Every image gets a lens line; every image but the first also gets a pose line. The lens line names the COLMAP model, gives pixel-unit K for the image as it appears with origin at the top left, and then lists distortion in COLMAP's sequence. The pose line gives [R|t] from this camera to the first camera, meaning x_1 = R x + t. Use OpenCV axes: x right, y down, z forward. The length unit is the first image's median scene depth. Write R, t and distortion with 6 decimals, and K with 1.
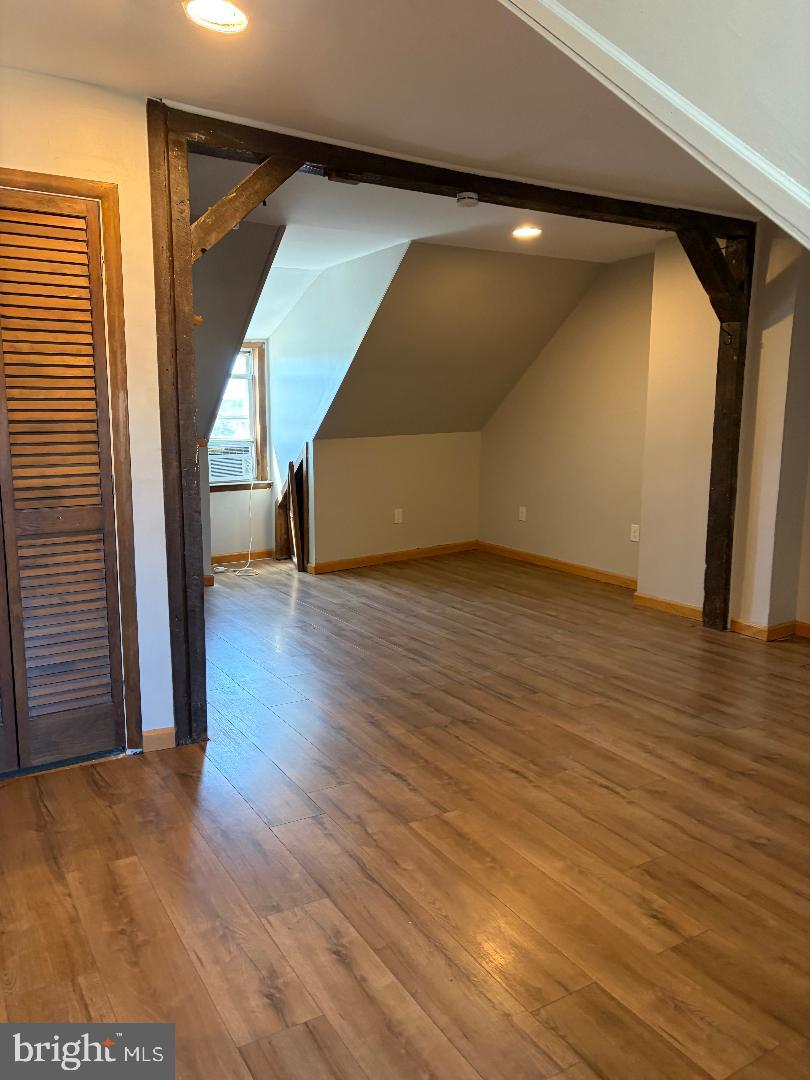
lens RADIAL K [[814.2, 0, 396.8], [0, 814.2, 545.1], [0, 0, 1]] dist [0.032797, -0.040476]
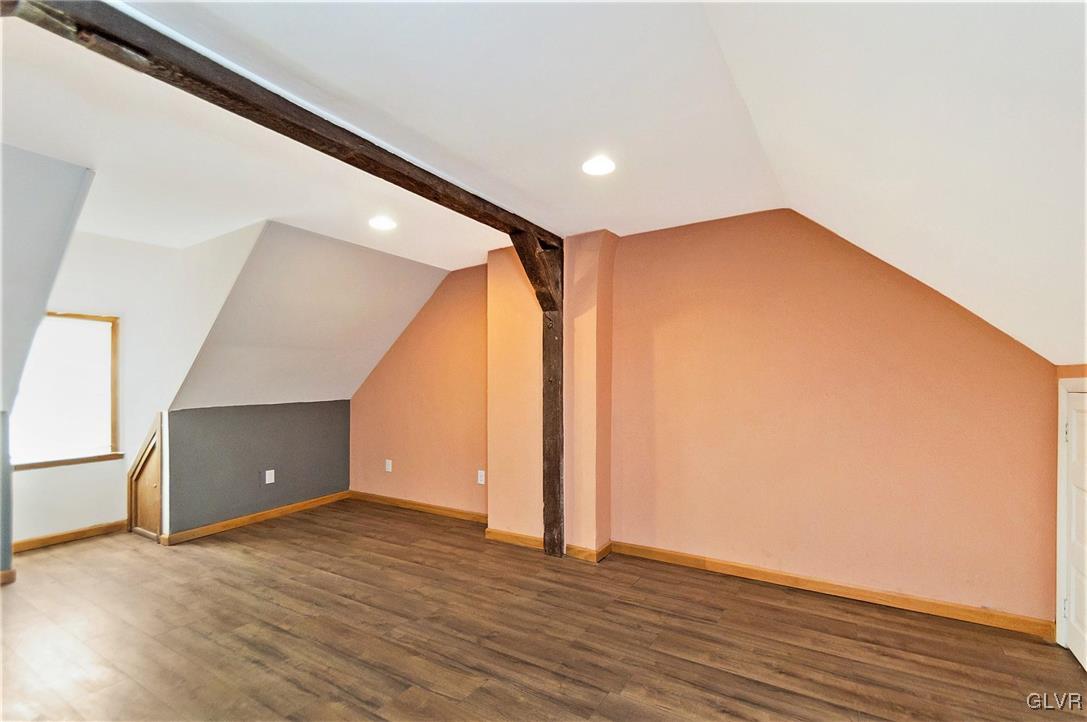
lens RADIAL K [[491.5, 0, 547.2], [0, 491.5, 386.5], [0, 0, 1]] dist [0.001255, -0.001592]
pose [[0.894520, -0.001025, 0.447027, 0.054683], [0.077180, 0.985335, -0.152181, -0.036519], [-0.440315, 0.170631, 0.881480, 0.329390]]
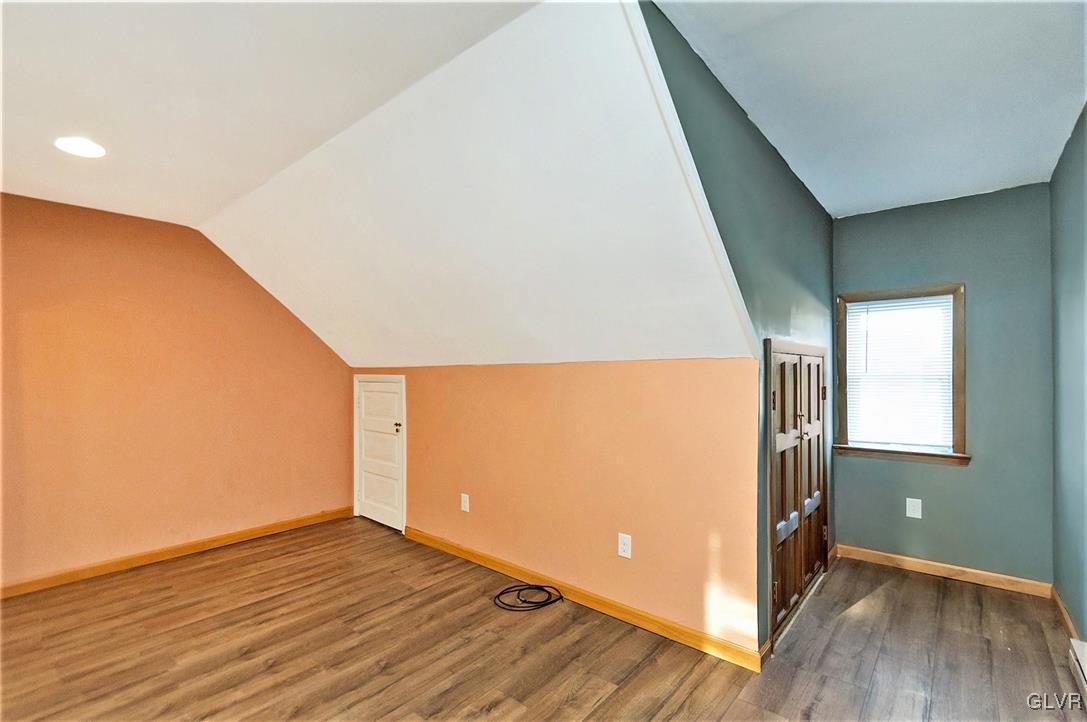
lens RADIAL K [[491.5, 0, 542.6], [0, 491.5, 365.4], [0, 0, 1]] dist [0.001255, -0.001592]
pose [[-0.304039, 0.001965, 0.952658, -0.253199], [0.165746, 0.984856, 0.050866, -0.084657], [-0.938130, 0.173365, -0.299760, 0.479665]]
